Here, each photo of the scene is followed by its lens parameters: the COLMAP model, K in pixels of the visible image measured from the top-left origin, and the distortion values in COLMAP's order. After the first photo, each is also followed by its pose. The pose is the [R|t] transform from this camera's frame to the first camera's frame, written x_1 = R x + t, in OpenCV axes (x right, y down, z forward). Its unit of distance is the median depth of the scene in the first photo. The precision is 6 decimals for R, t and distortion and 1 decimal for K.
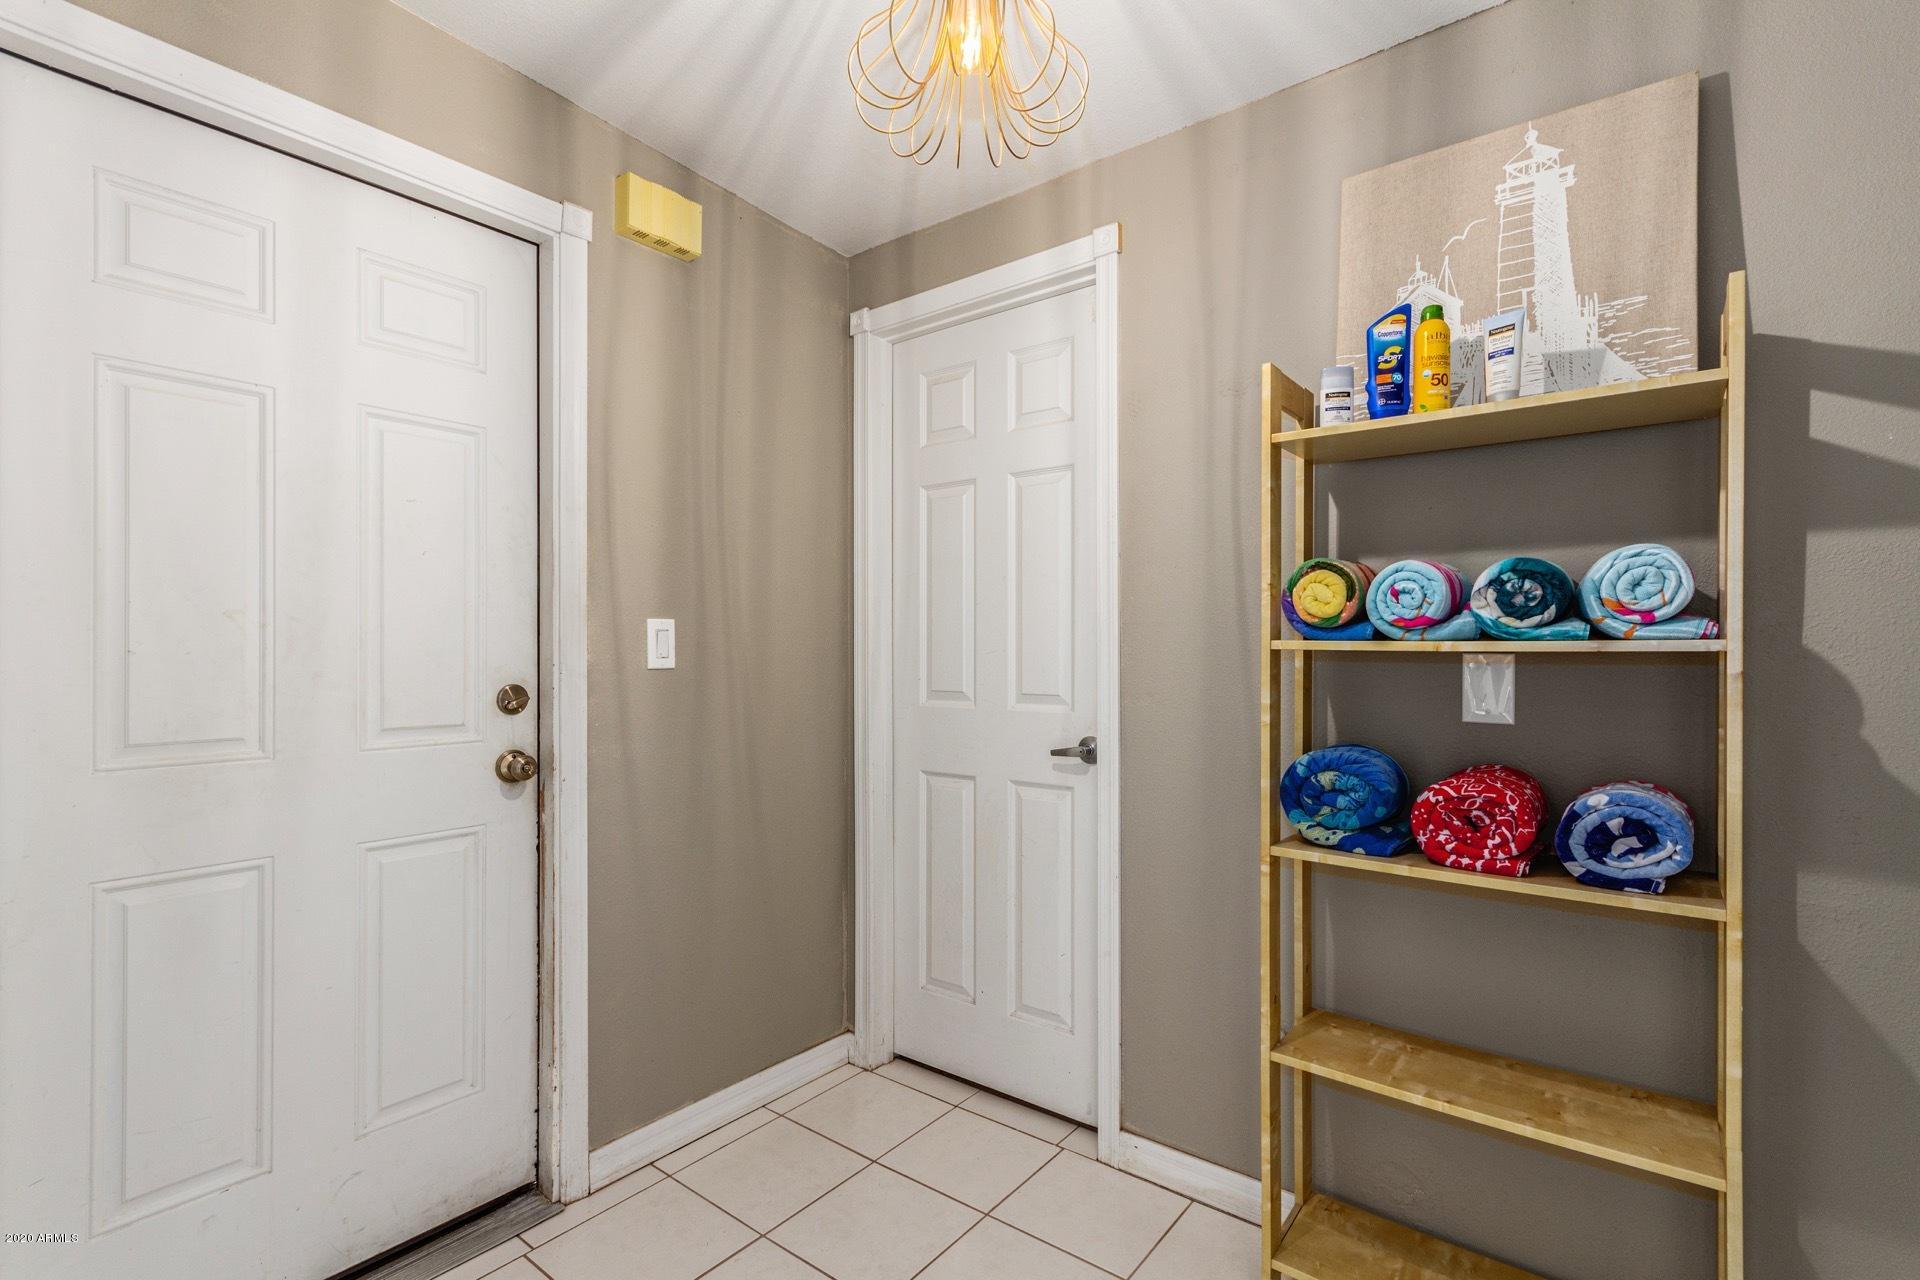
lens RADIAL K [[882.5, 0, 960.7], [0, 882.5, 657.5], [0, 0, 1]] dist [0.001201, 0.000090]
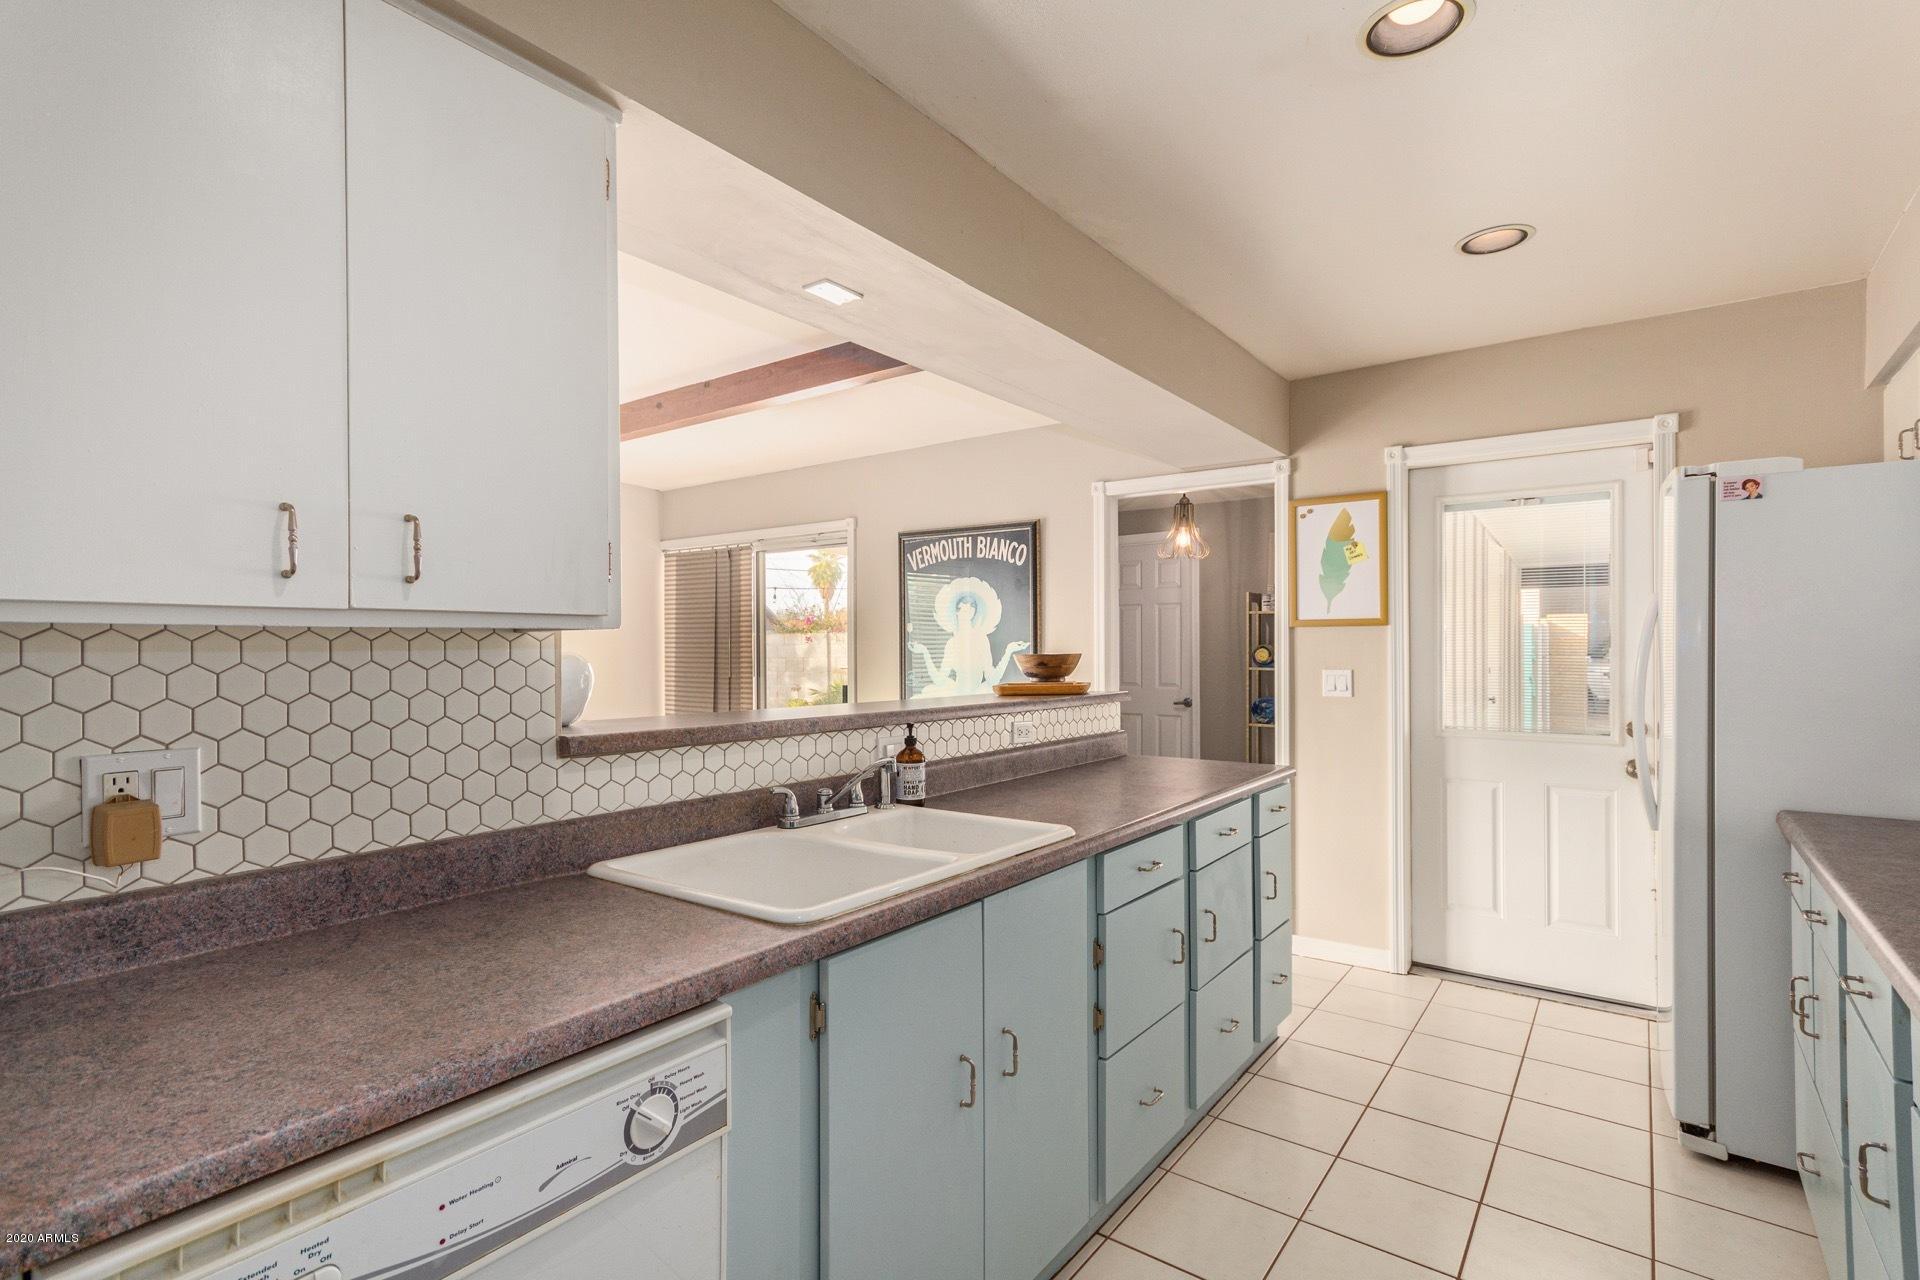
lens RADIAL K [[910.9, 0, 961.9], [0, 910.9, 647.0], [0, 0, 1]] dist [-0.000002, 0.000120]
pose [[0.999747, -0.004043, 0.022125, -0.768796], [0.004071, 0.999991, -0.001251, -0.088656], [-0.022120, 0.001341, 0.999754, -2.294577]]
